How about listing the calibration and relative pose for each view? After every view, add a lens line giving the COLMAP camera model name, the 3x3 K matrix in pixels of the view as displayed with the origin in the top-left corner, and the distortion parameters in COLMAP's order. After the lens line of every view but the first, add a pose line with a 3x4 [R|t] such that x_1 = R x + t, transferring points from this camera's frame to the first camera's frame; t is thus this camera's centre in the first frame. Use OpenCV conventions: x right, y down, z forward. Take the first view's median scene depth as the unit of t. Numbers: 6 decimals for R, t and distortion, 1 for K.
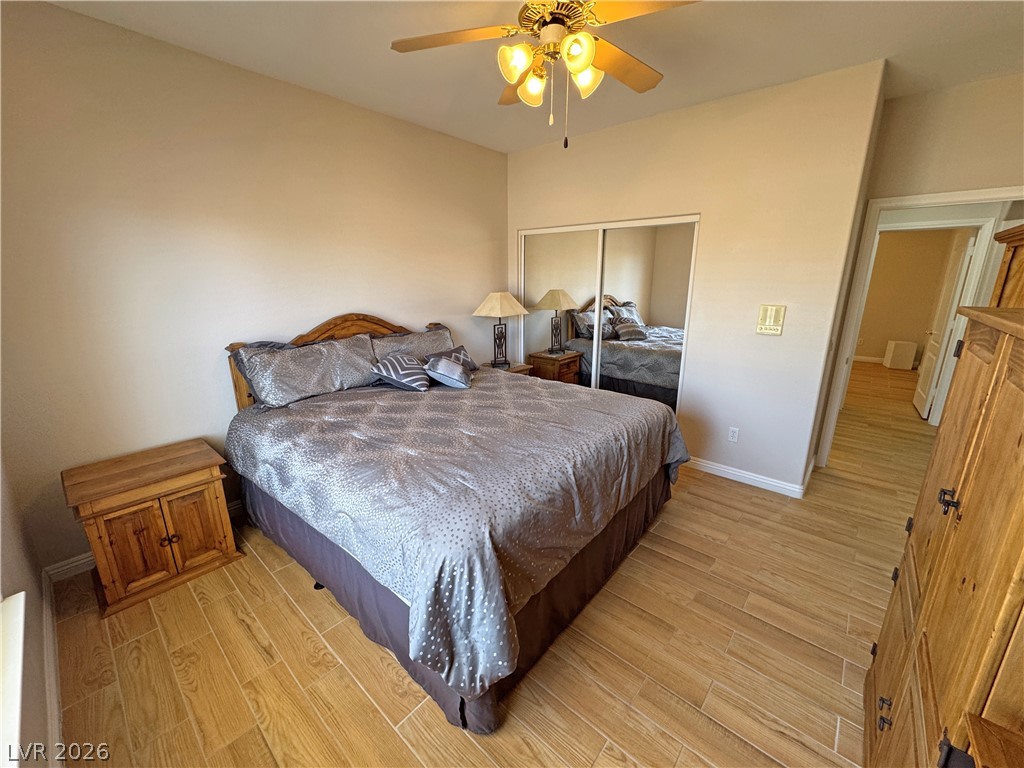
lens RADIAL K [[406.9, 0, 512.1], [0, 406.9, 382.5], [0, 0, 1]] dist [-0.001454, 0.000110]
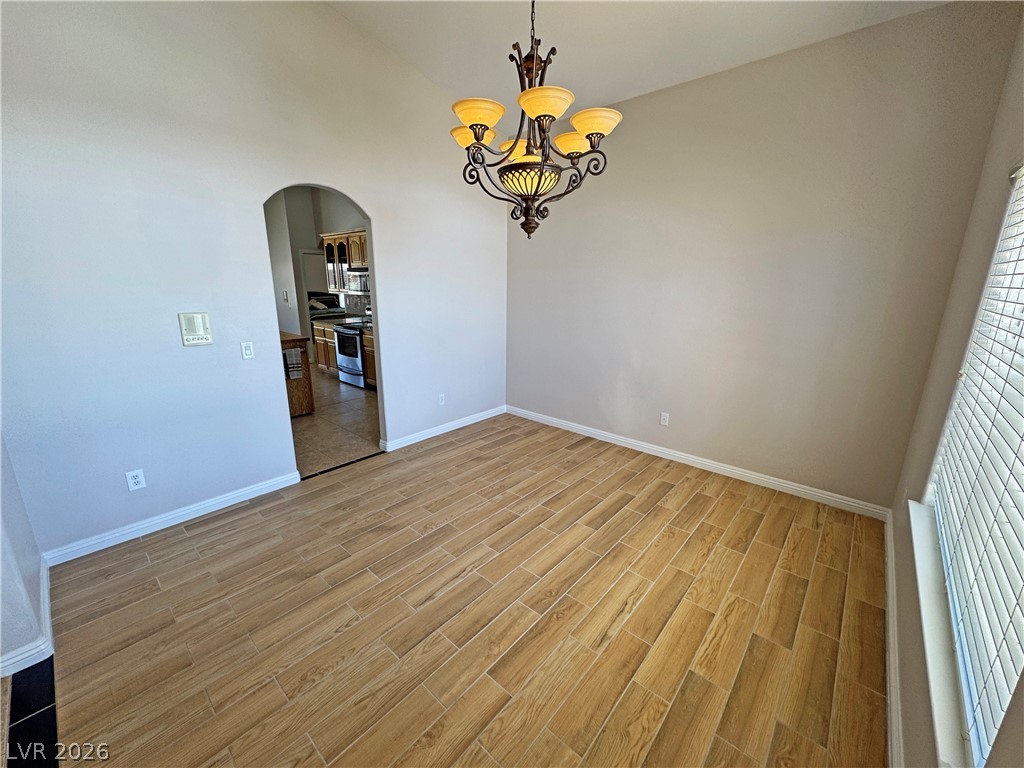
lens RADIAL K [[406.9, 0, 513.7], [0, 406.9, 382.8], [0, 0, 1]] dist [-0.001454, 0.000110]
pose [[0.005431, -0.240182, 0.970713, -0.283111], [0.250078, 0.940208, 0.231235, -0.073227], [-0.968210, 0.241498, 0.065171, 0.276430]]
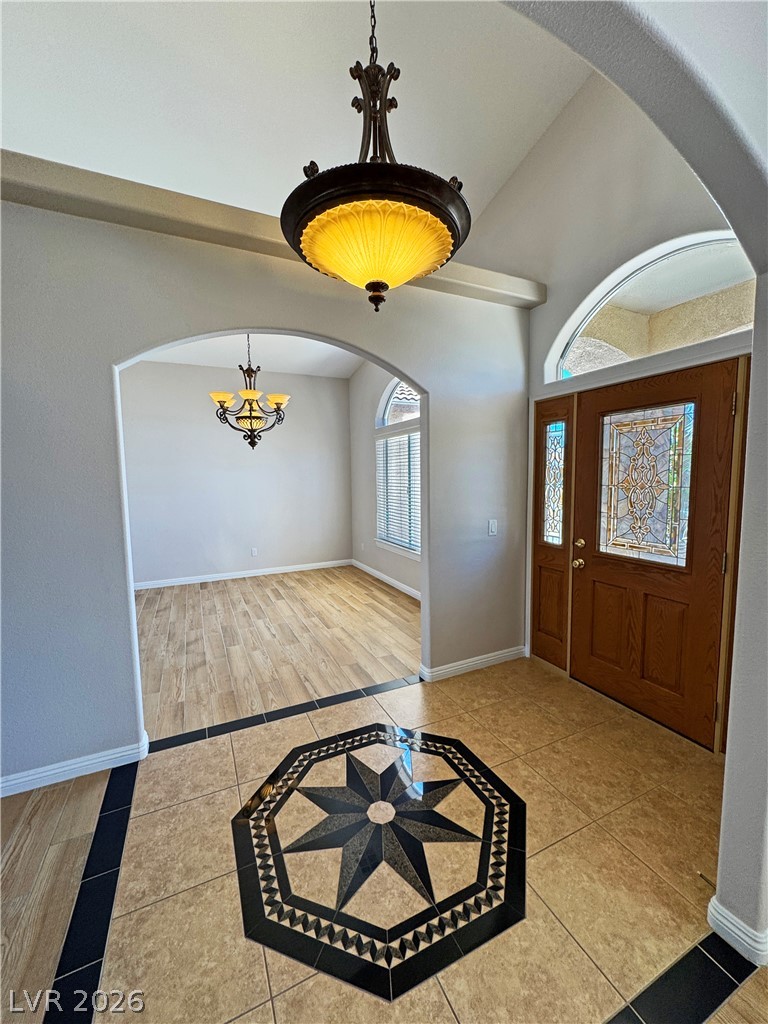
lens RADIAL K [[406.9, 0, 385.9], [0, 406.9, 512.1], [0, 0, 1]] dist [-0.001454, 0.000110]
pose [[-0.917245, -0.021453, 0.397746, -0.542225], [0.118636, 0.938518, 0.324206, -0.358476], [-0.380246, 0.344563, -0.858306, 1.430679]]
